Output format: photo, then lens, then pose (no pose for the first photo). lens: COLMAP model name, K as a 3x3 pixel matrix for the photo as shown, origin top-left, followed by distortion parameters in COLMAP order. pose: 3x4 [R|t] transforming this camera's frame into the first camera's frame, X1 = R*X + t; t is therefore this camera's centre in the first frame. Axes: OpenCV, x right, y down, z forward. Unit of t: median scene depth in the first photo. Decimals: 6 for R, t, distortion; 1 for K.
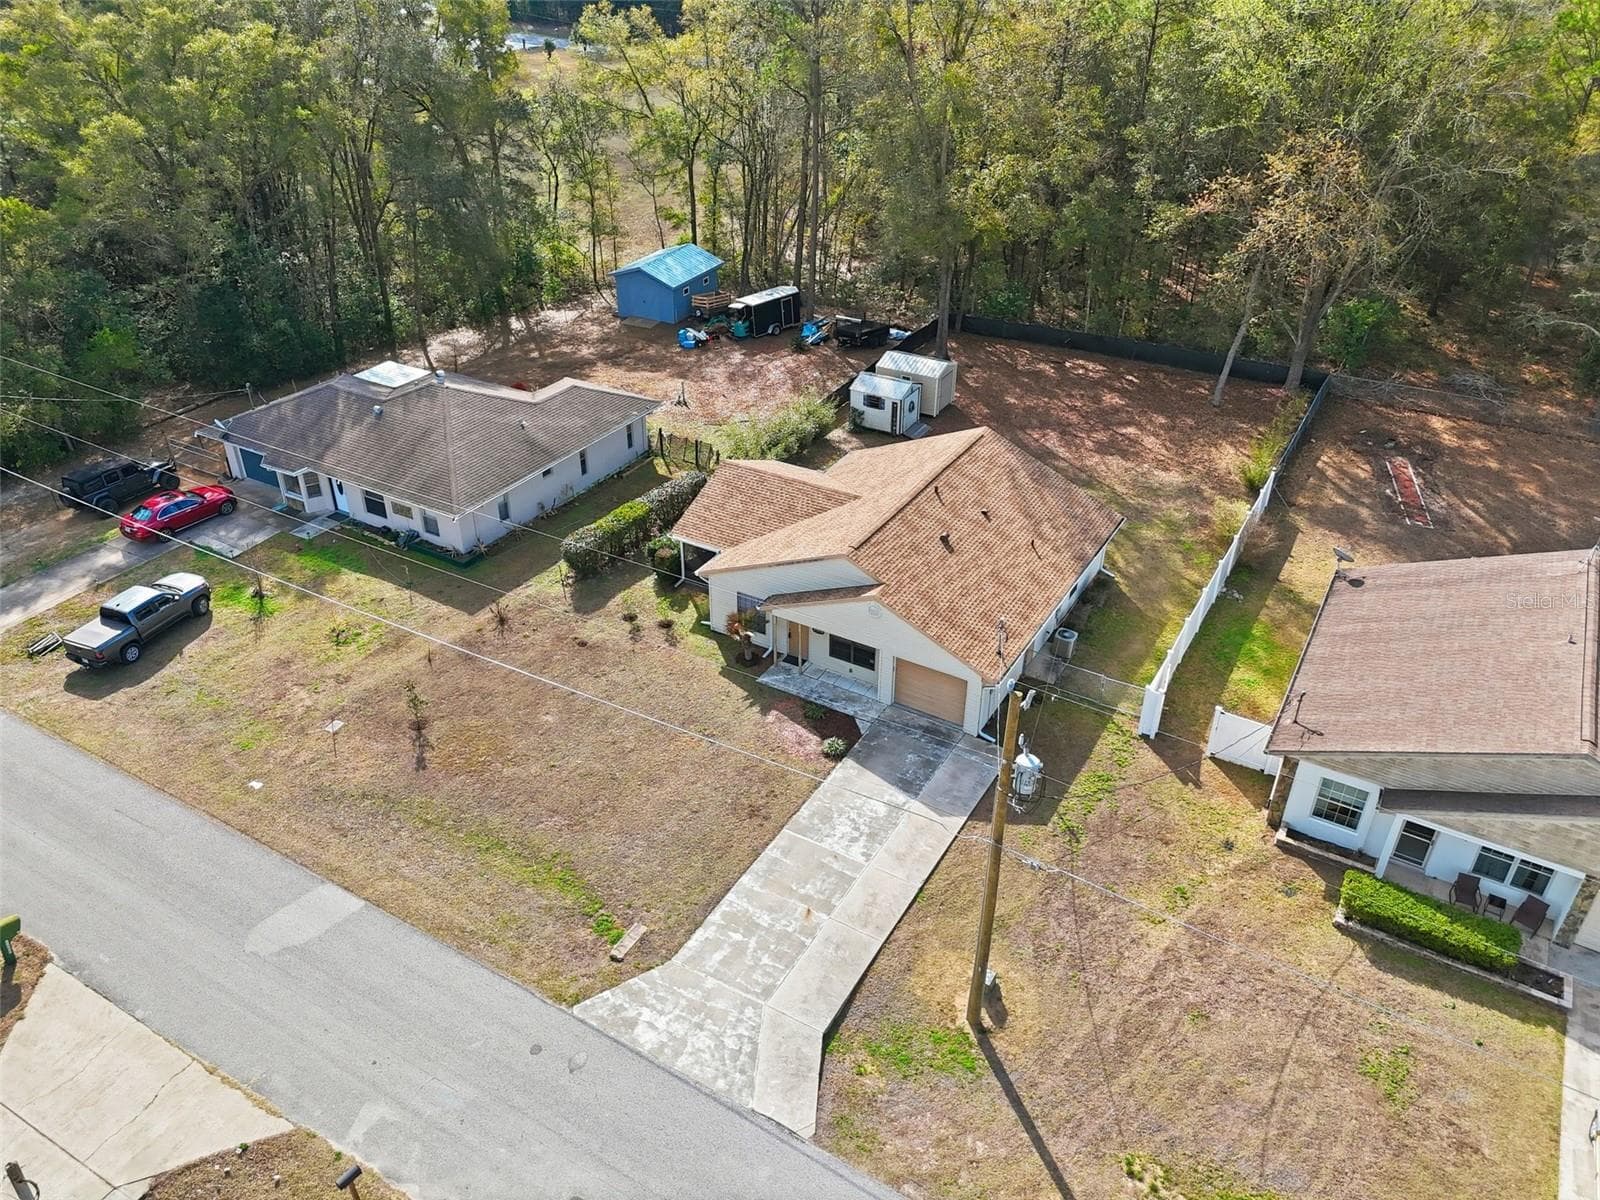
lens RADIAL K [[1168.2, 0, 800.0], [0, 1168.2, 600.0], [0, 0, 1]] dist [0.063377, -0.085397]
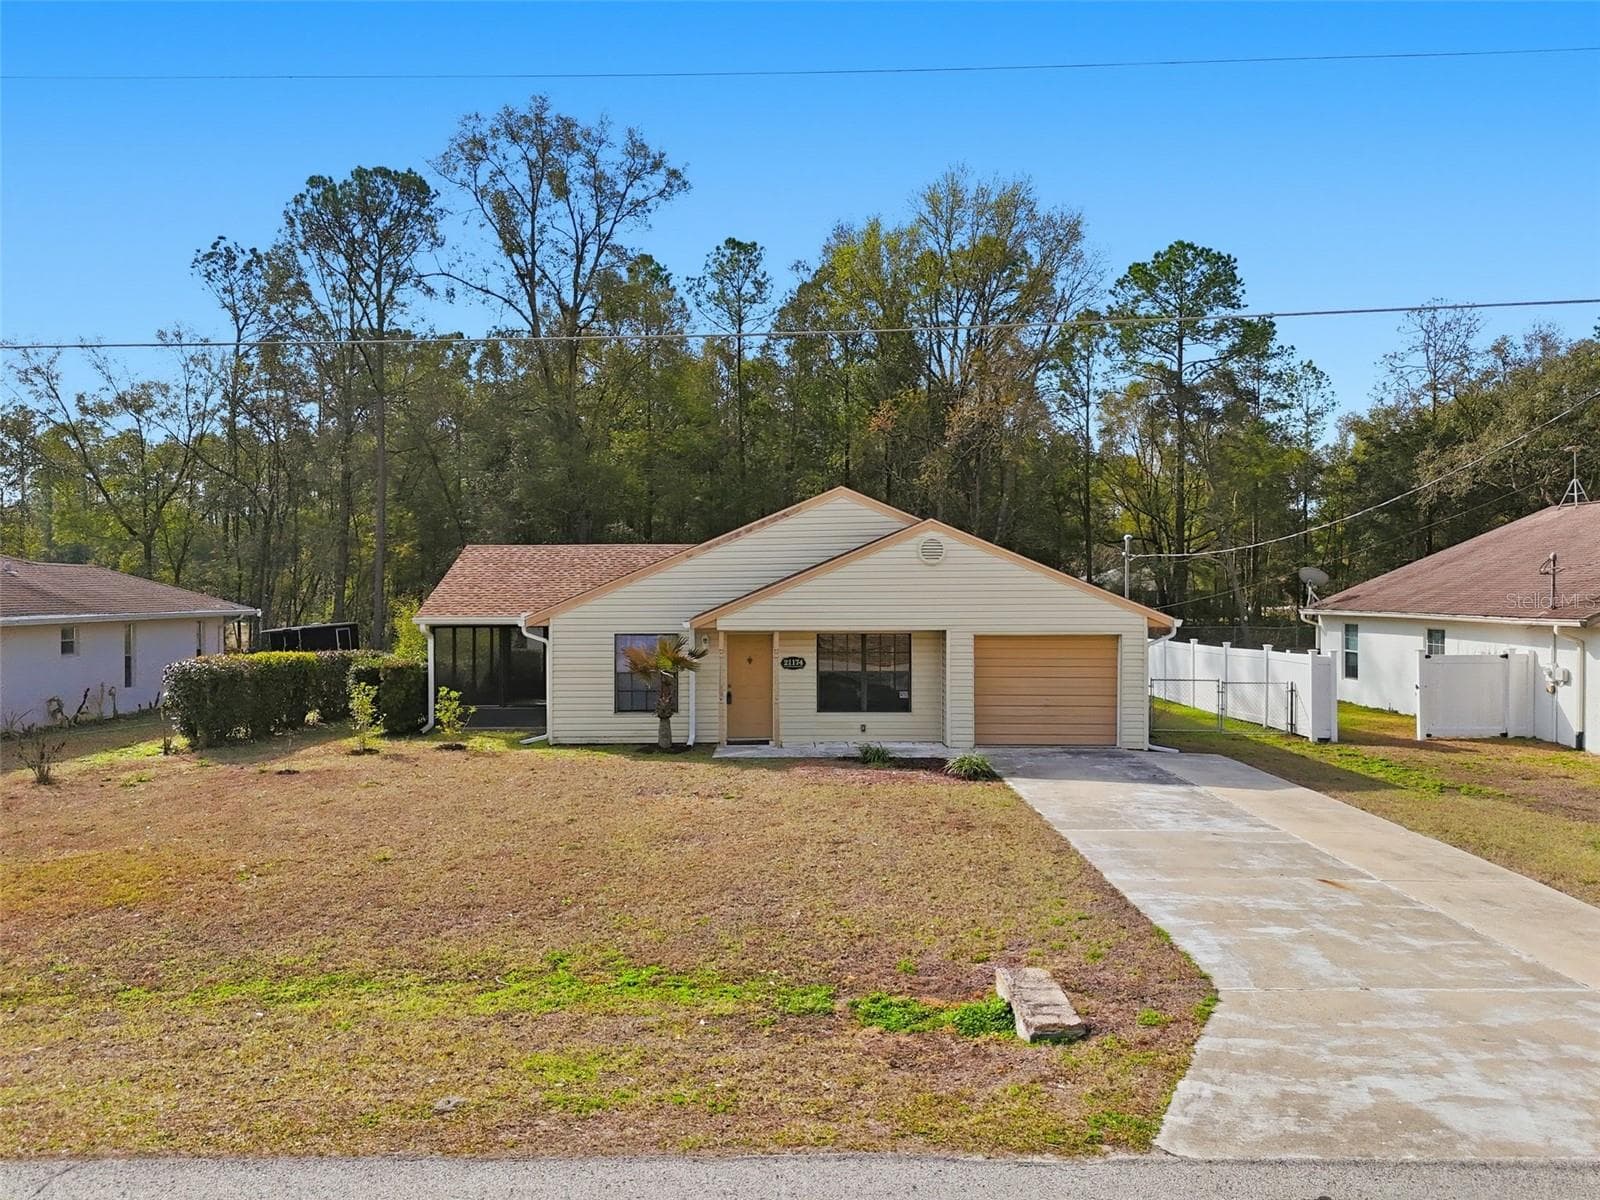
lens RADIAL K [[1177.1, 0, 800.0], [0, 1177.1, 600.0], [0, 0, 1]] dist [0.058983, -0.039169]
pose [[0.859167, -0.012974, 0.511531, -0.234768], [0.280057, 0.848583, -0.448860, 0.222675], [-0.428252, 0.528903, 0.732708, 0.531132]]
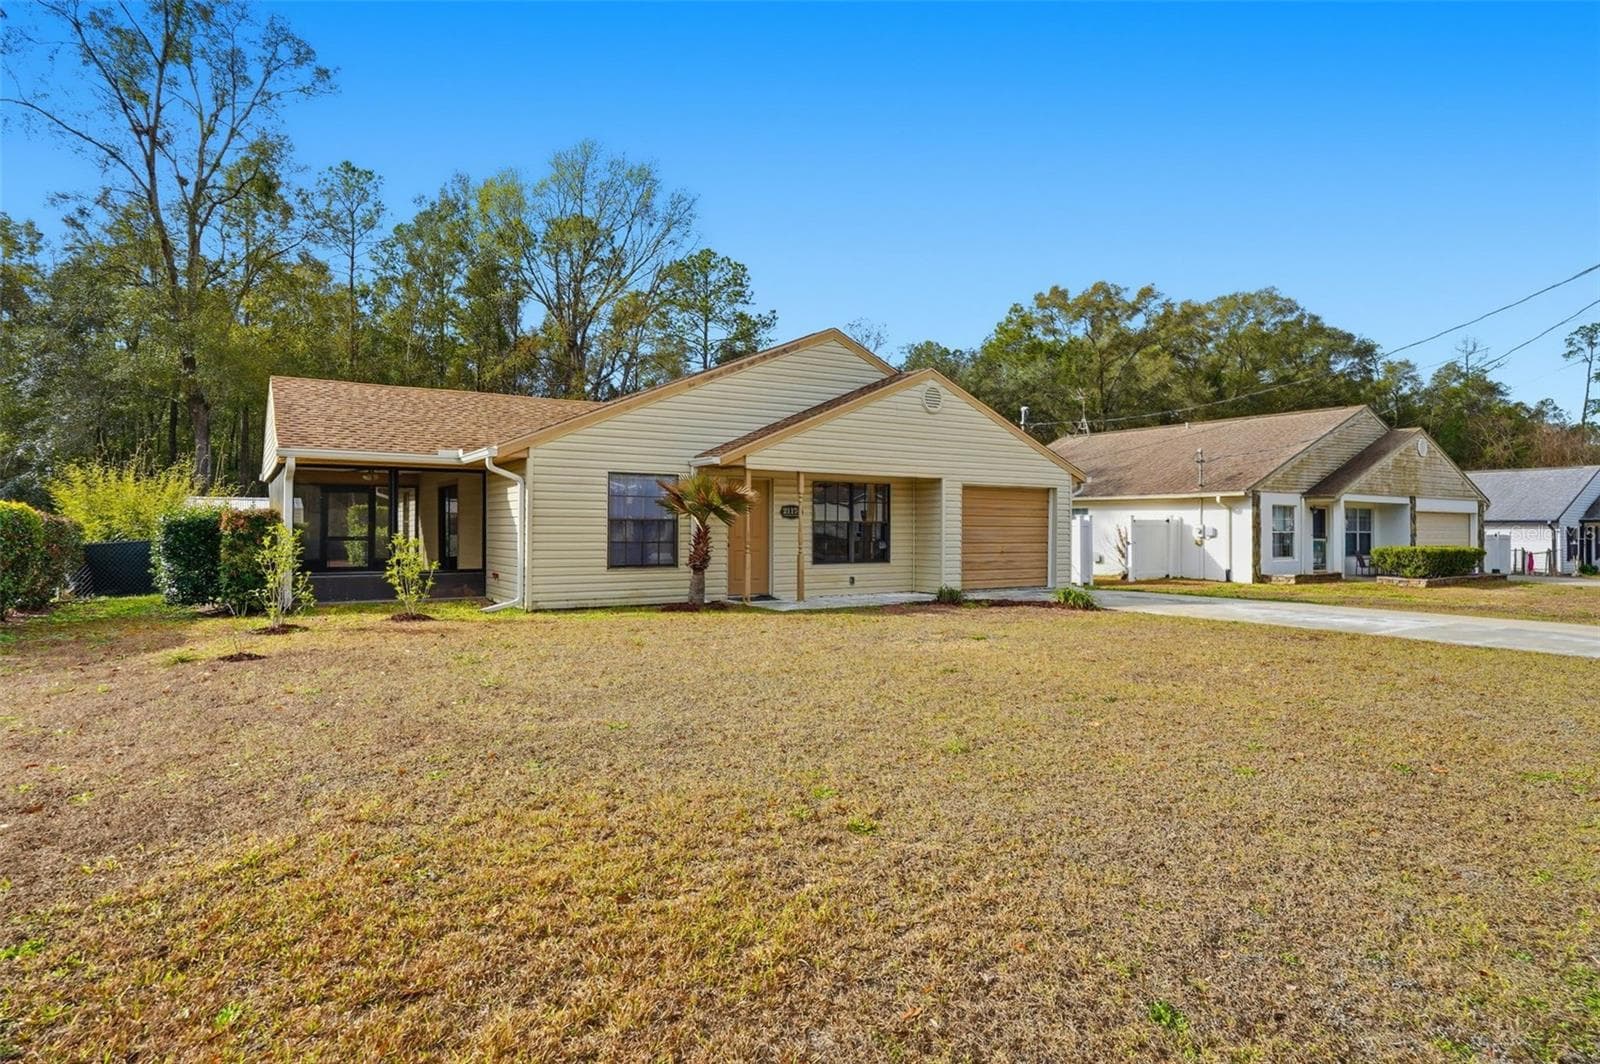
lens RADIAL K [[856.3, 0, 798.7], [0, 856.3, 506.0], [0, 0, 1]] dist [0.000259, 0.000191]
pose [[0.439313, 0.019493, 0.898122, -0.282309], [0.479756, 0.840163, -0.252905, 0.106350], [-0.759499, 0.541984, 0.359743, 0.784977]]
